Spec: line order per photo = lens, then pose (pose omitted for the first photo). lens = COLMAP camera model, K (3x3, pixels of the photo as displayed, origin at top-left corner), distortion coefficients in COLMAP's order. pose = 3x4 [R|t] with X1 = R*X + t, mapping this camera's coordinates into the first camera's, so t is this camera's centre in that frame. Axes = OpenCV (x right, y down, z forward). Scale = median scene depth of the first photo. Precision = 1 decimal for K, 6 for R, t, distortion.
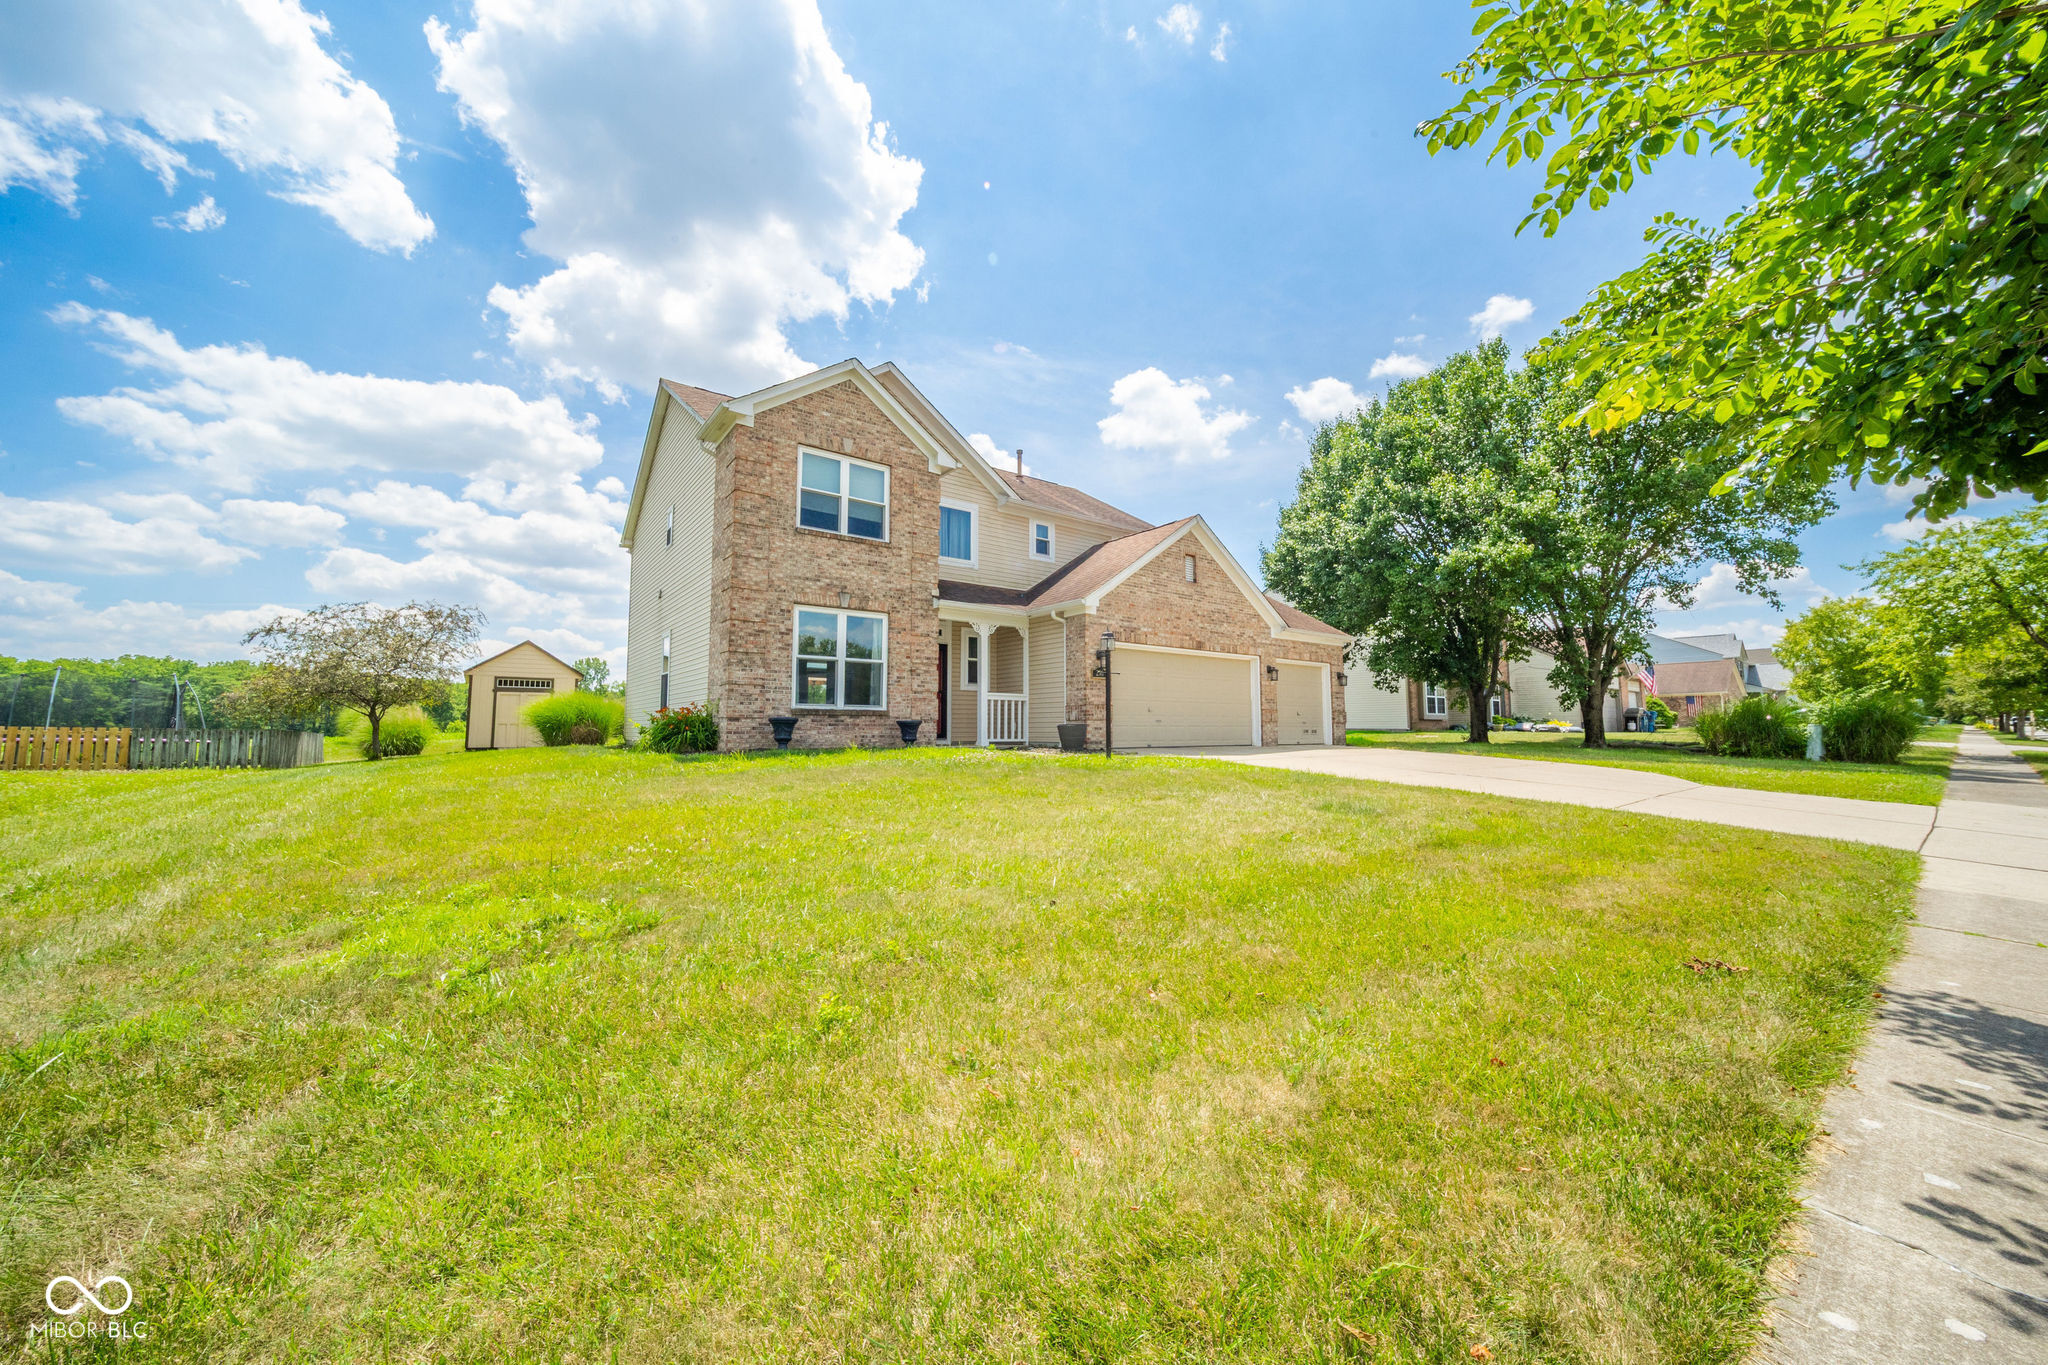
lens RADIAL K [[804.0, 0, 1067.3], [0, 804.0, 669.5], [0, 0, 1]] dist [-0.003425, 0.002494]
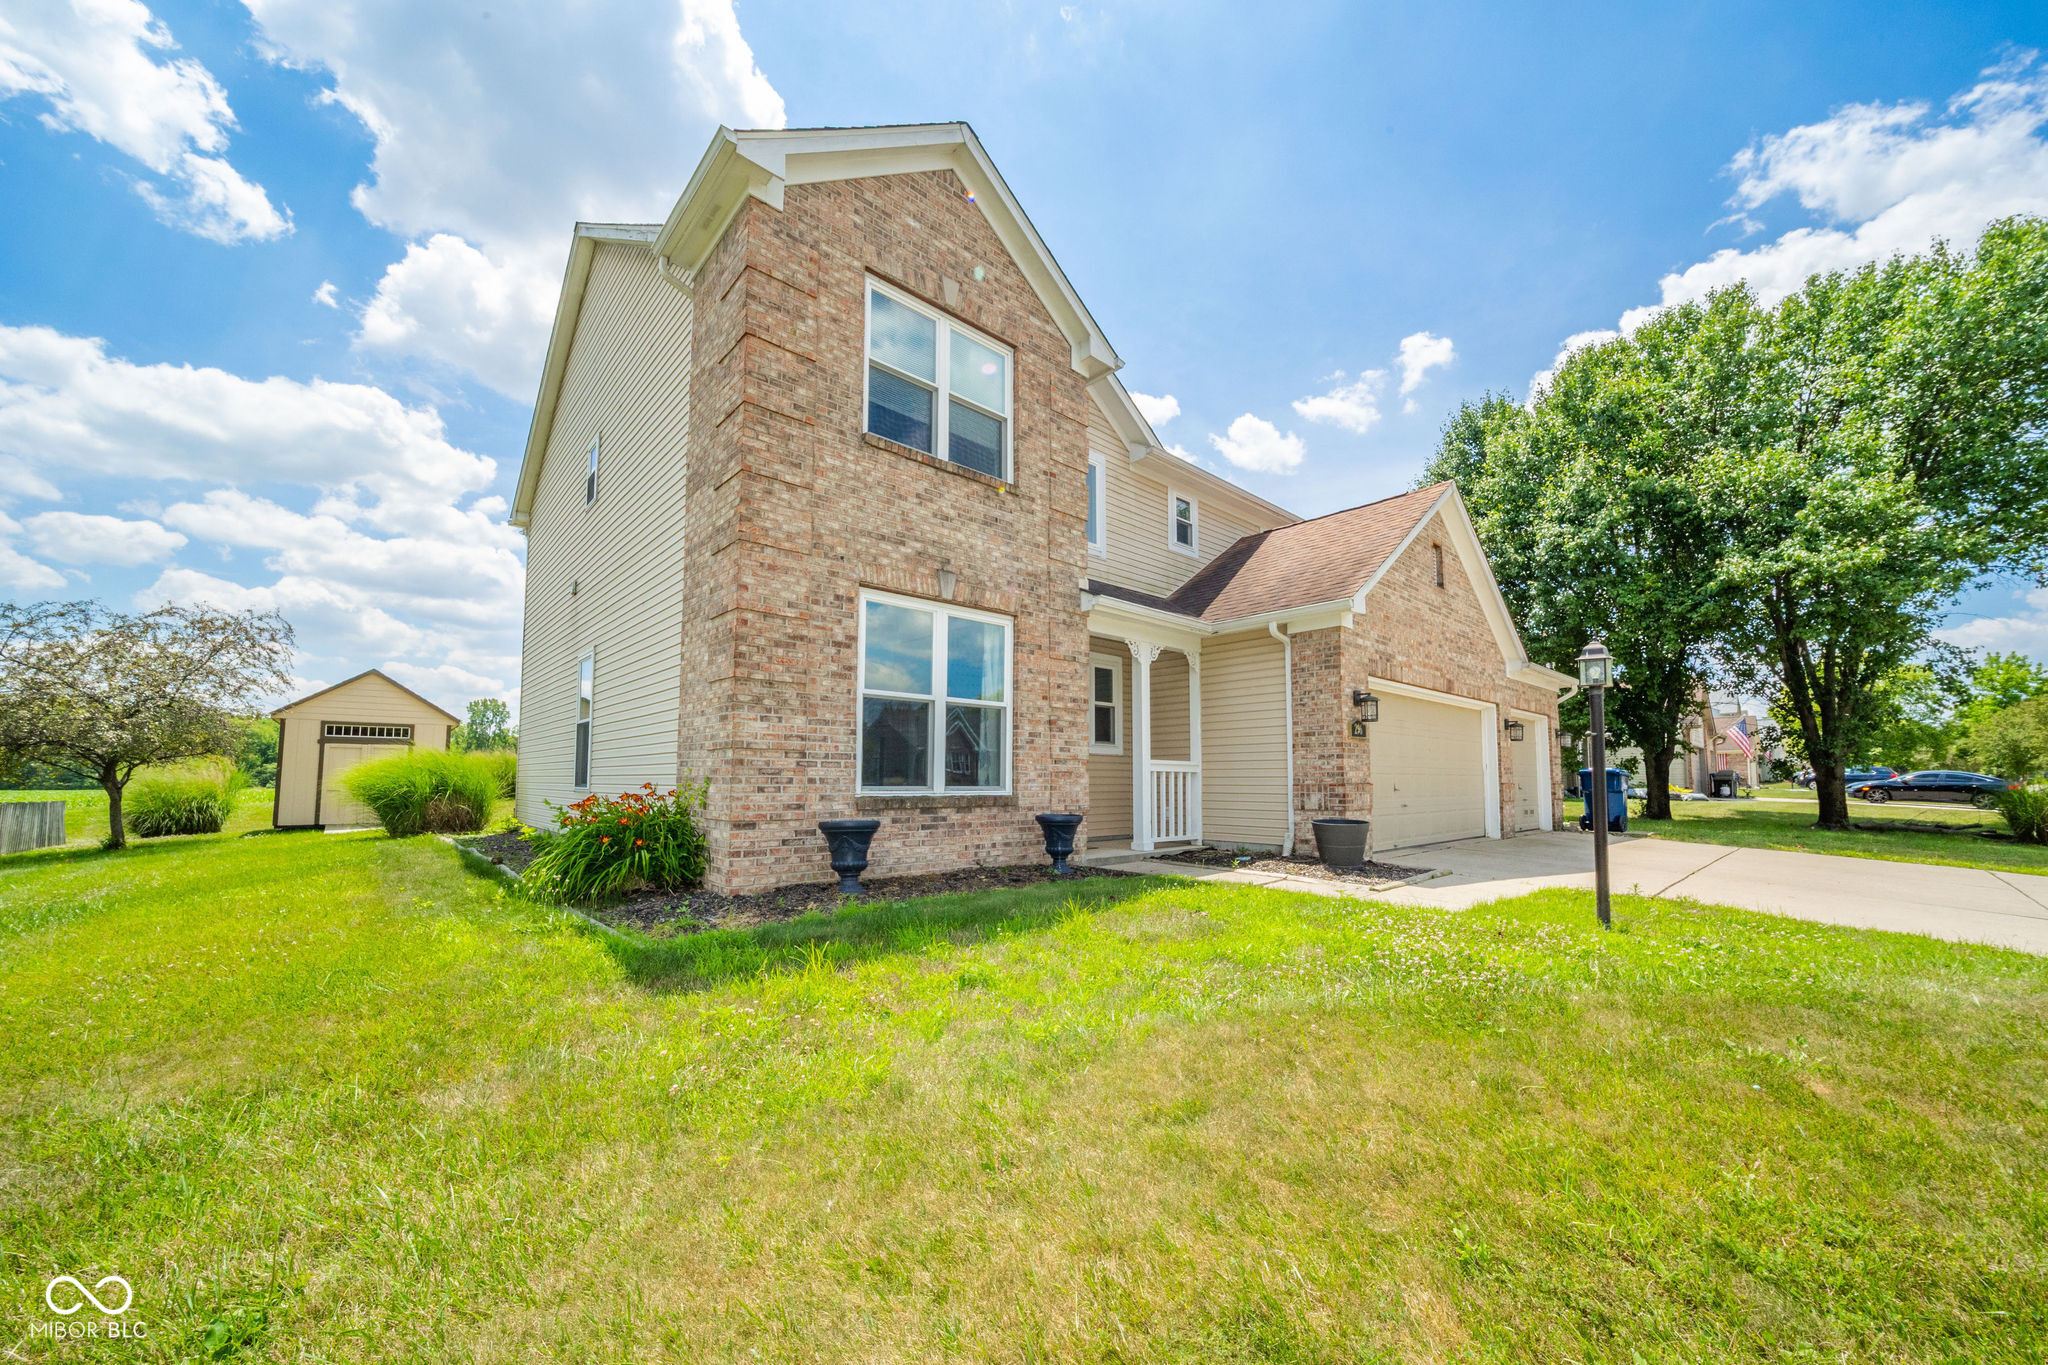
lens RADIAL K [[804.0, 0, 1055.6], [0, 804.0, 729.6], [0, 0, 1]] dist [-0.003425, 0.002494]
pose [[0.996409, 0.008575, 0.084240, -0.236520], [-0.009733, 0.999864, 0.013348, -0.000636], [-0.084114, -0.014120, 0.996356, 0.448949]]
